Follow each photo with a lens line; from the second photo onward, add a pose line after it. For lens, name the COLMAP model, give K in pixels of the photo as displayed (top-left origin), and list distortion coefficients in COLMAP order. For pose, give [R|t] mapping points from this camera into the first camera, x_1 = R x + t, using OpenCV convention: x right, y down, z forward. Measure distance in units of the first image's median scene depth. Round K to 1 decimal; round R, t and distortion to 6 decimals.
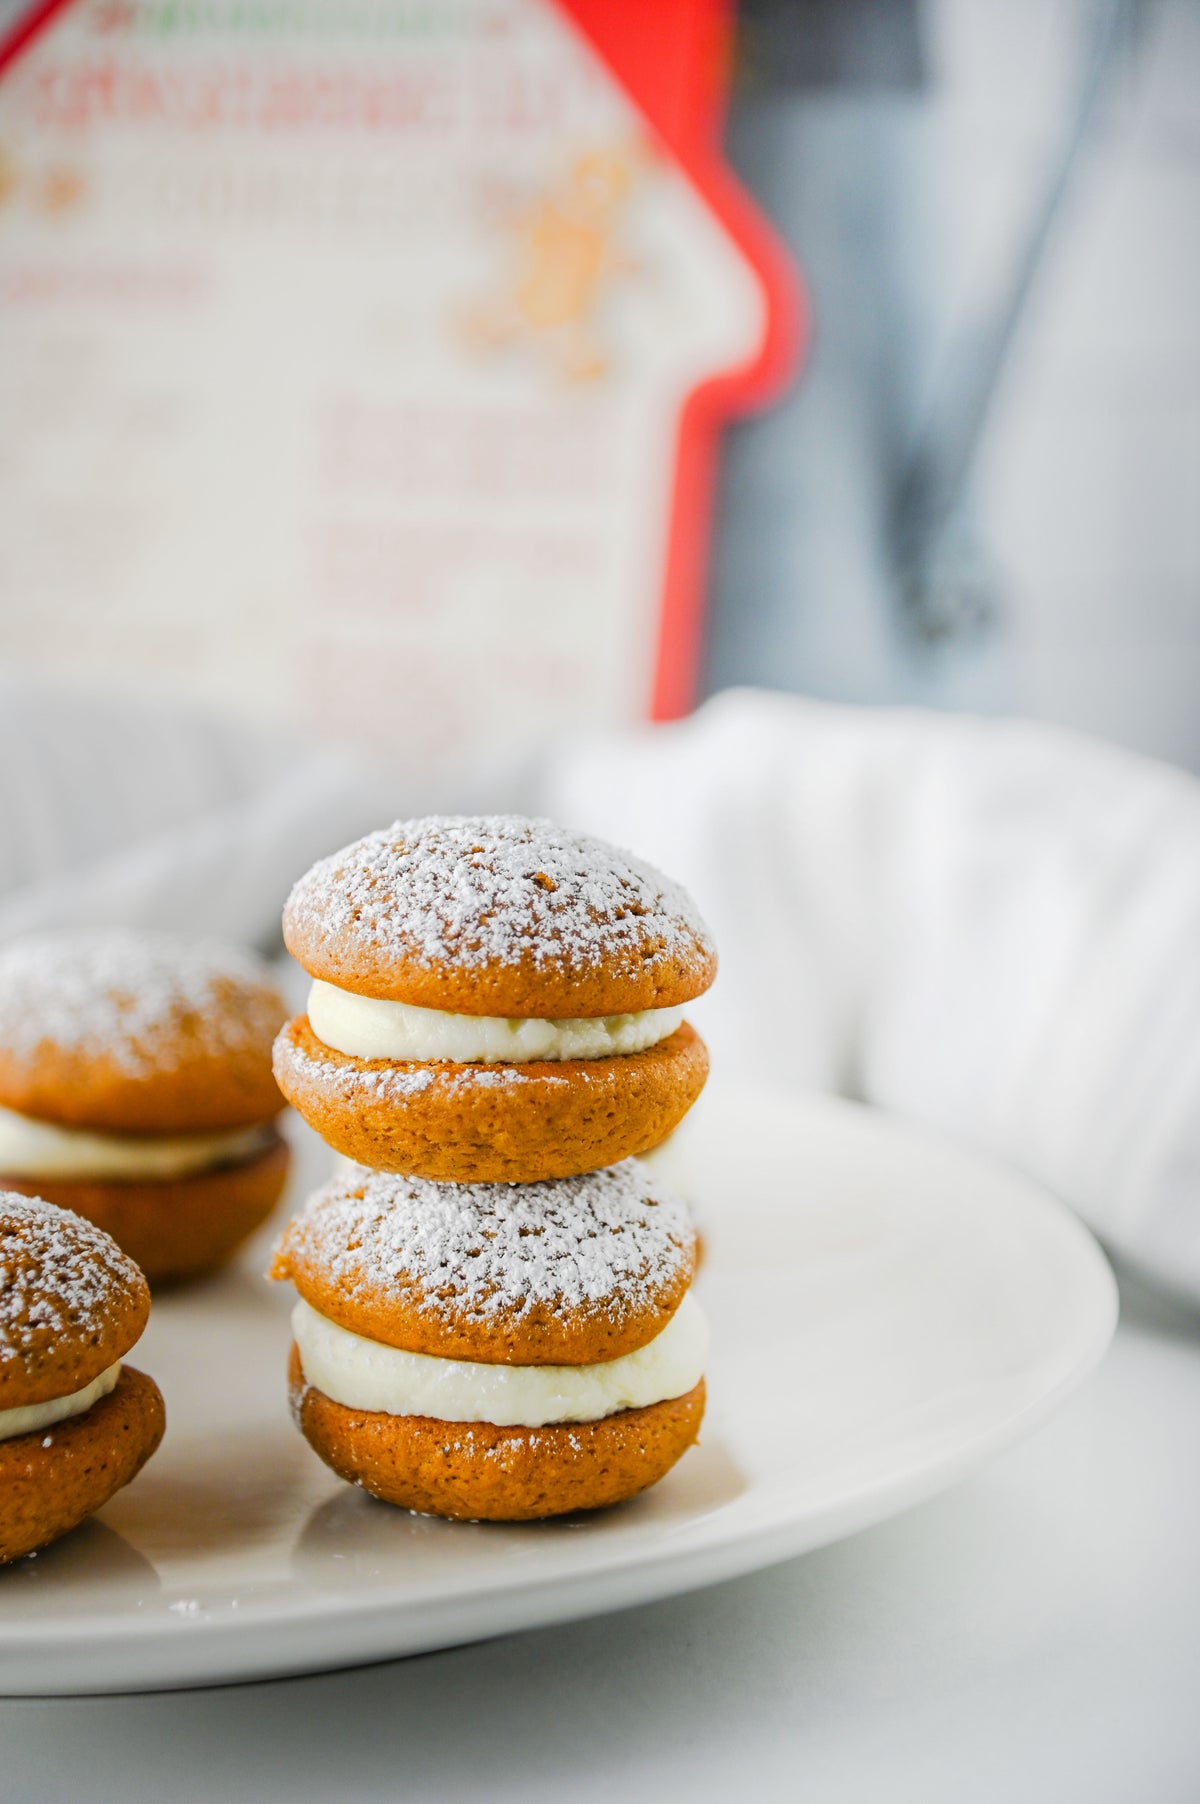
lens RADIAL K [[4317.2, 0, 618.4], [0, 4317.2, 888.1], [0, 0, 1]] dist [0.377963, 0.000000]
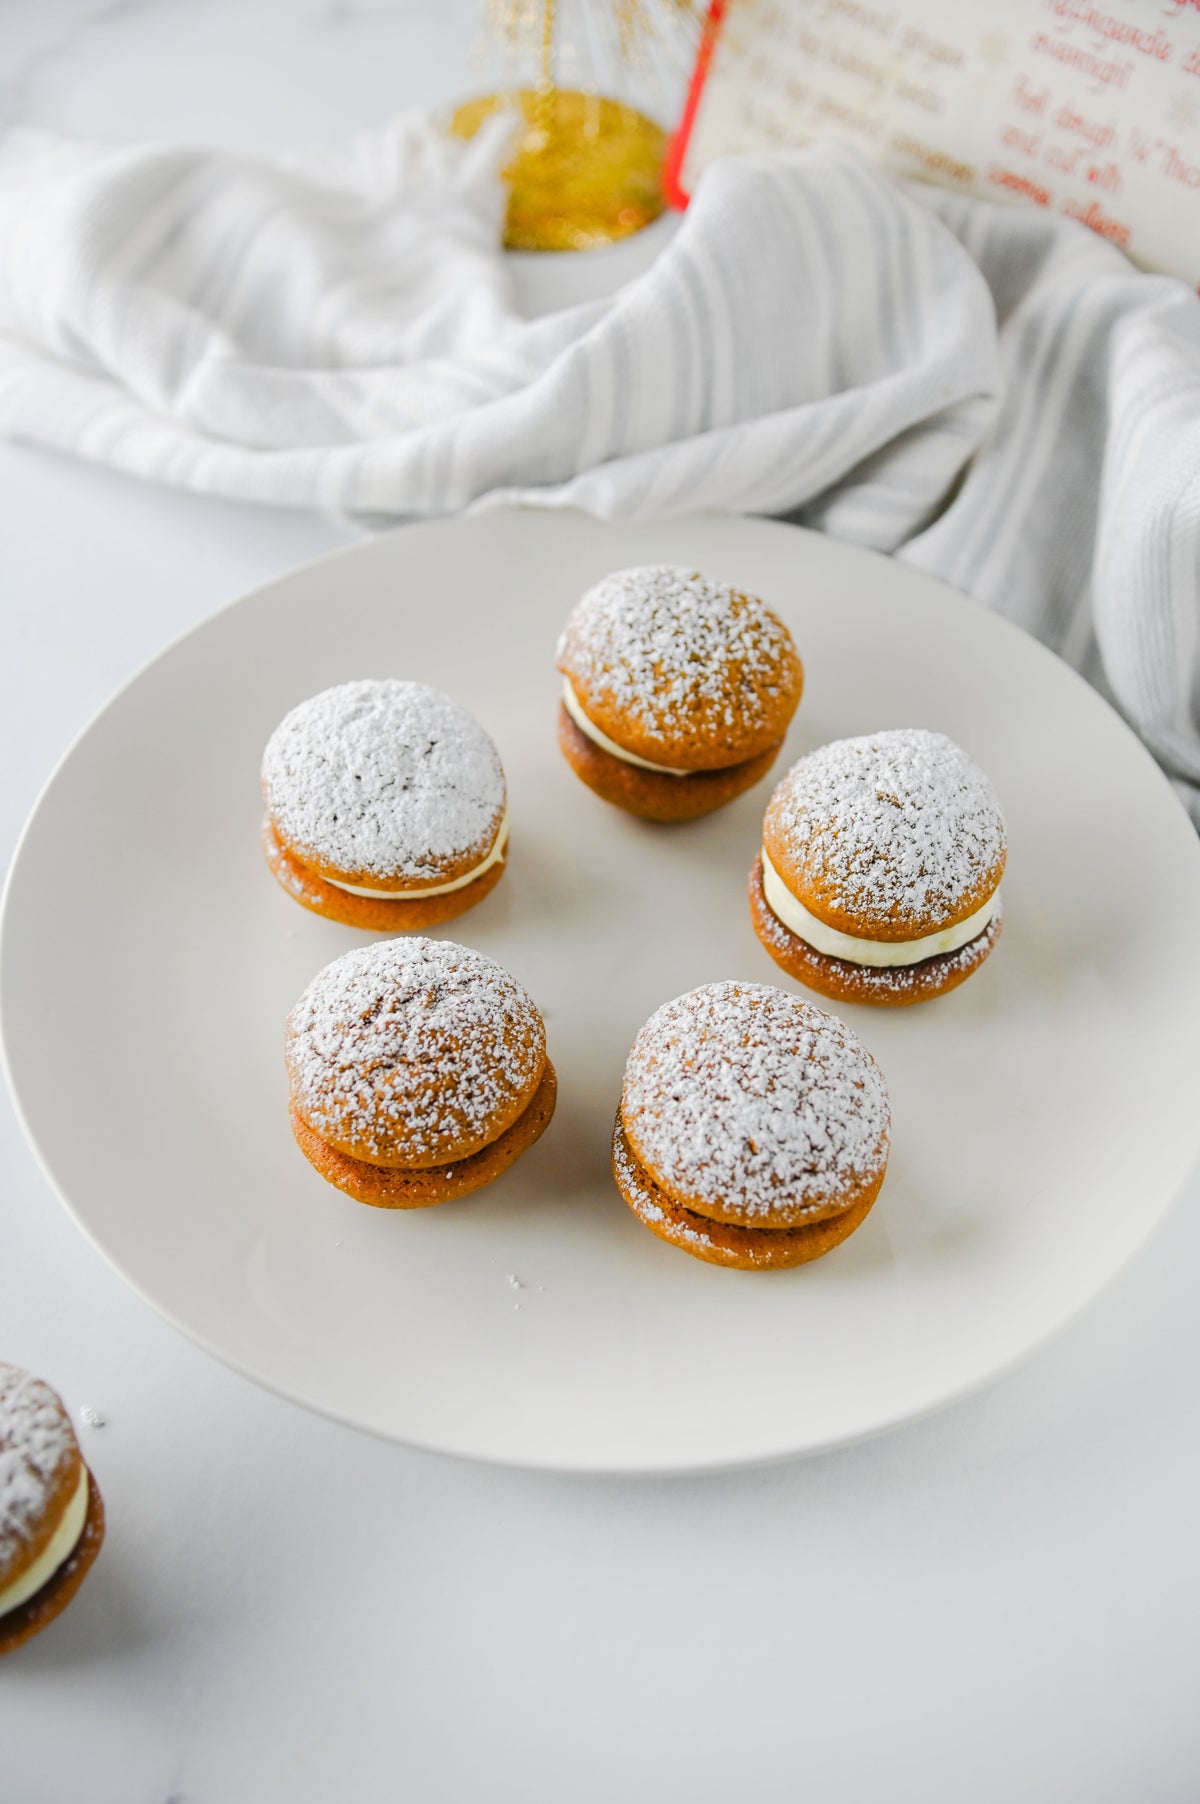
lens RADIAL K [[2384.6, 0, 599.8], [0, 2384.6, 900.5], [0, 0, 1]] dist [0.119638, 0.000000]
pose [[0.921366, 0.314896, -0.227871, 0.092345], [-0.103209, 0.763398, 0.637630, -0.522504], [0.374744, -0.563972, 0.735869, 0.410424]]
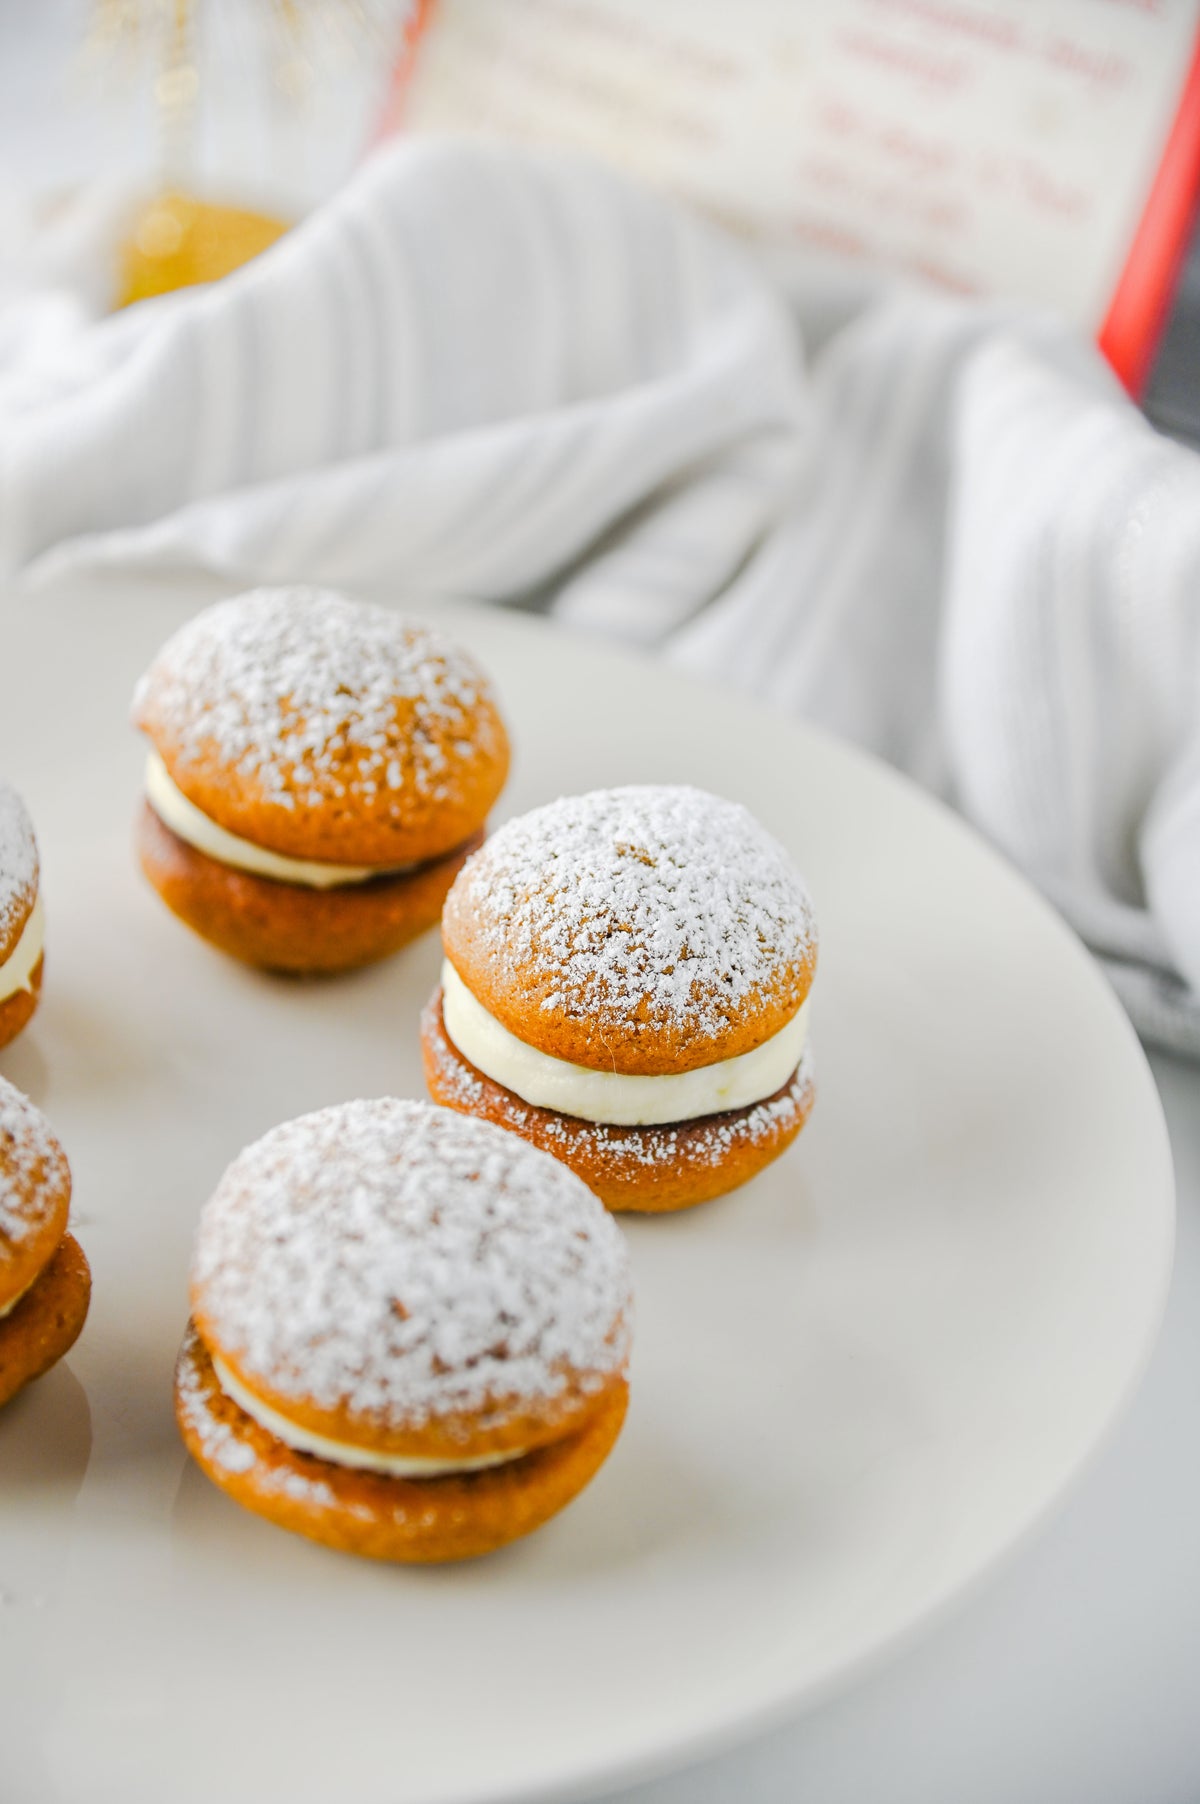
lens RADIAL K [[3276.6, 0, 614.9], [0, 3276.6, 896.5], [0, 0, 1]] dist [0.195160, 0.000000]
pose [[0.938221, 0.261588, -0.226521, 0.156088], [-0.157480, 0.905681, 0.393626, -0.284875], [0.308124, -0.333636, 0.890925, 0.421306]]
